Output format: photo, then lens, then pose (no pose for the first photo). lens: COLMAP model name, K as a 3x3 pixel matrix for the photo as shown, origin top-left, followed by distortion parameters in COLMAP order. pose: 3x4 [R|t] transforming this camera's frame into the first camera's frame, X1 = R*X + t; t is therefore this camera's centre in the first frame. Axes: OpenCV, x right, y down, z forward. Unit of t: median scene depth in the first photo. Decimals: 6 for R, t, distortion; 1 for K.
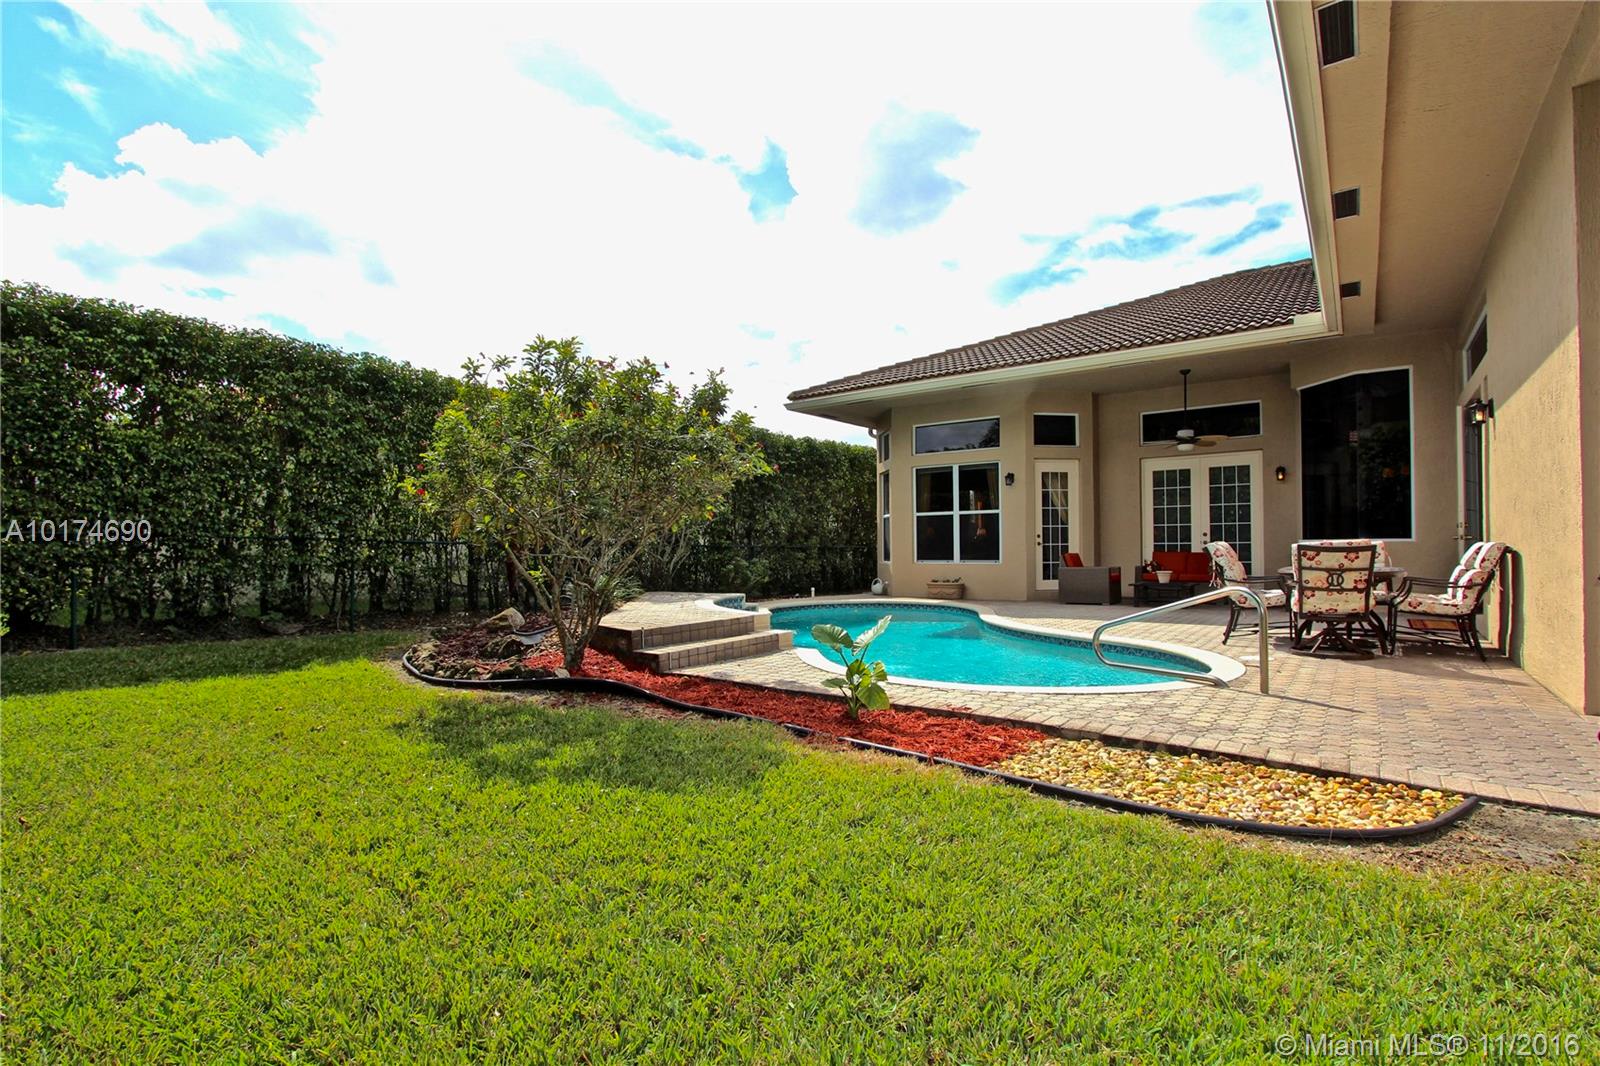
lens RADIAL K [[742.5, 0, 807.2], [0, 742.5, 540.3], [0, 0, 1]] dist [-0.012083, 0.000383]
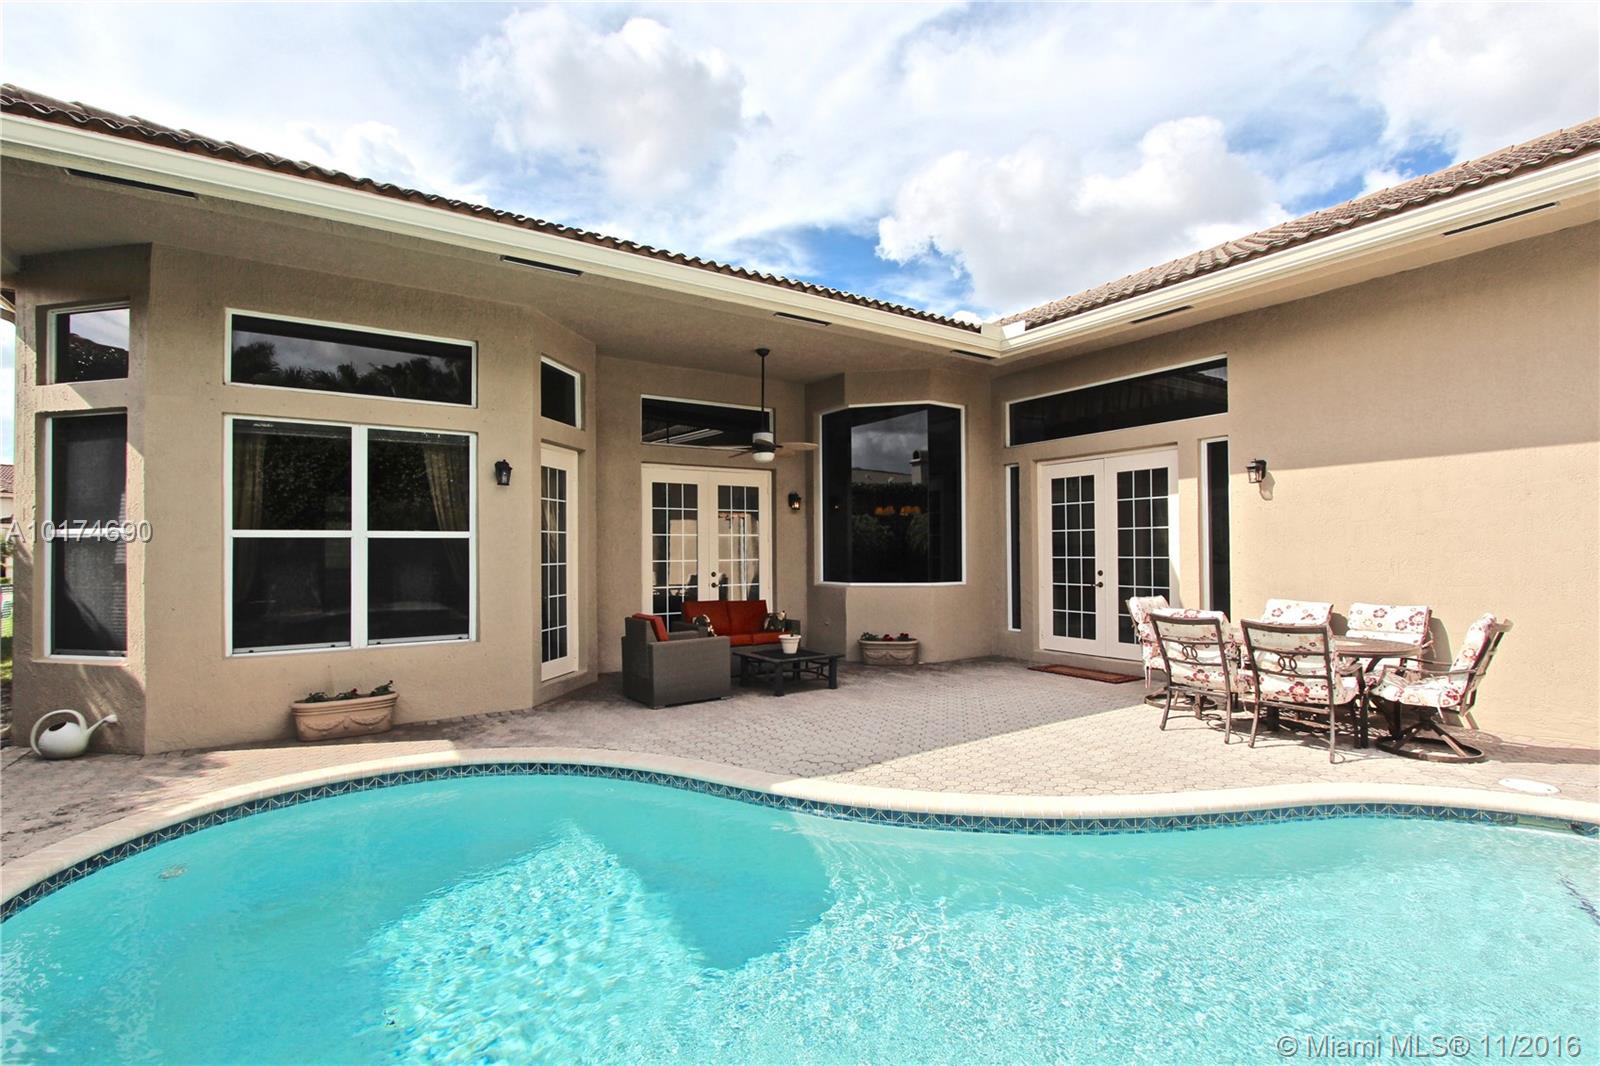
lens RADIAL K [[742.5, 0, 807.2], [0, 742.5, 540.3], [0, 0, 1]] dist [-0.012083, 0.000383]
pose [[0.352701, 0.027719, 0.935325, -0.124736], [0.021710, 0.999050, -0.037794, -0.011133], [-0.935484, 0.033636, 0.351764, 0.622127]]
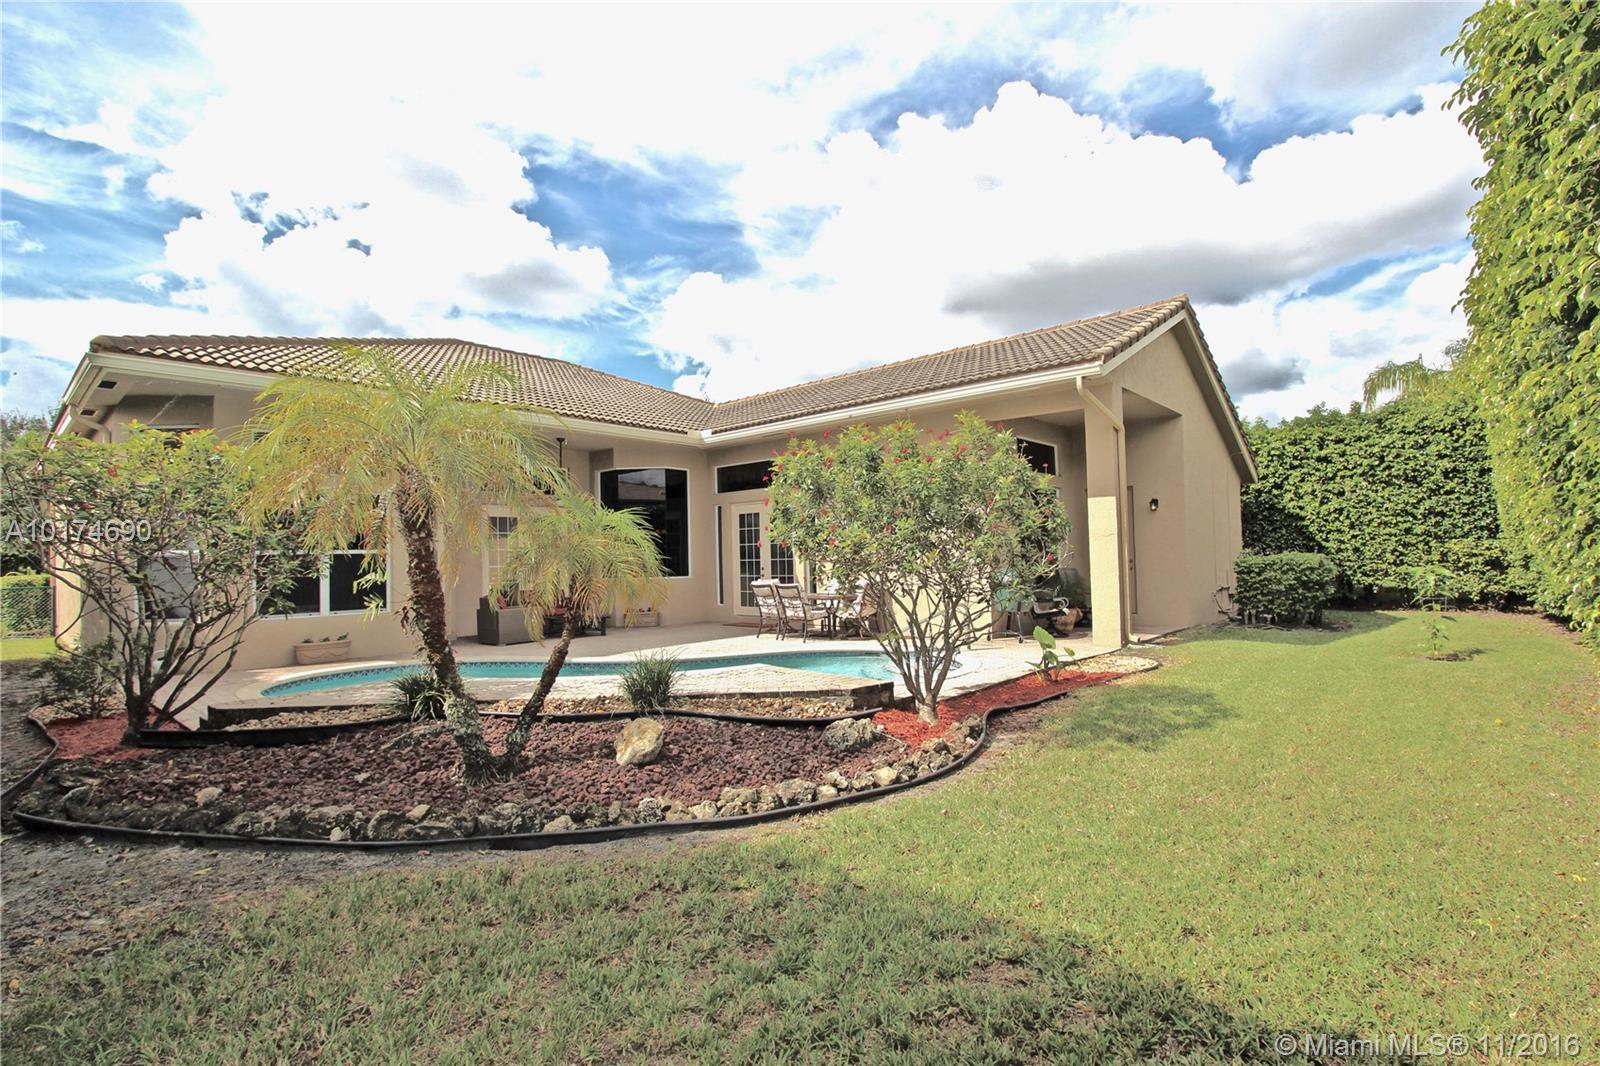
lens RADIAL K [[742.5, 0, 807.2], [0, 742.5, 540.3], [0, 0, 1]] dist [-0.012083, 0.000383]
pose [[0.106394, 0.036656, 0.993648, -0.557846], [0.042129, 0.998257, -0.041337, 0.005206], [-0.993431, 0.046260, 0.104665, 0.421734]]
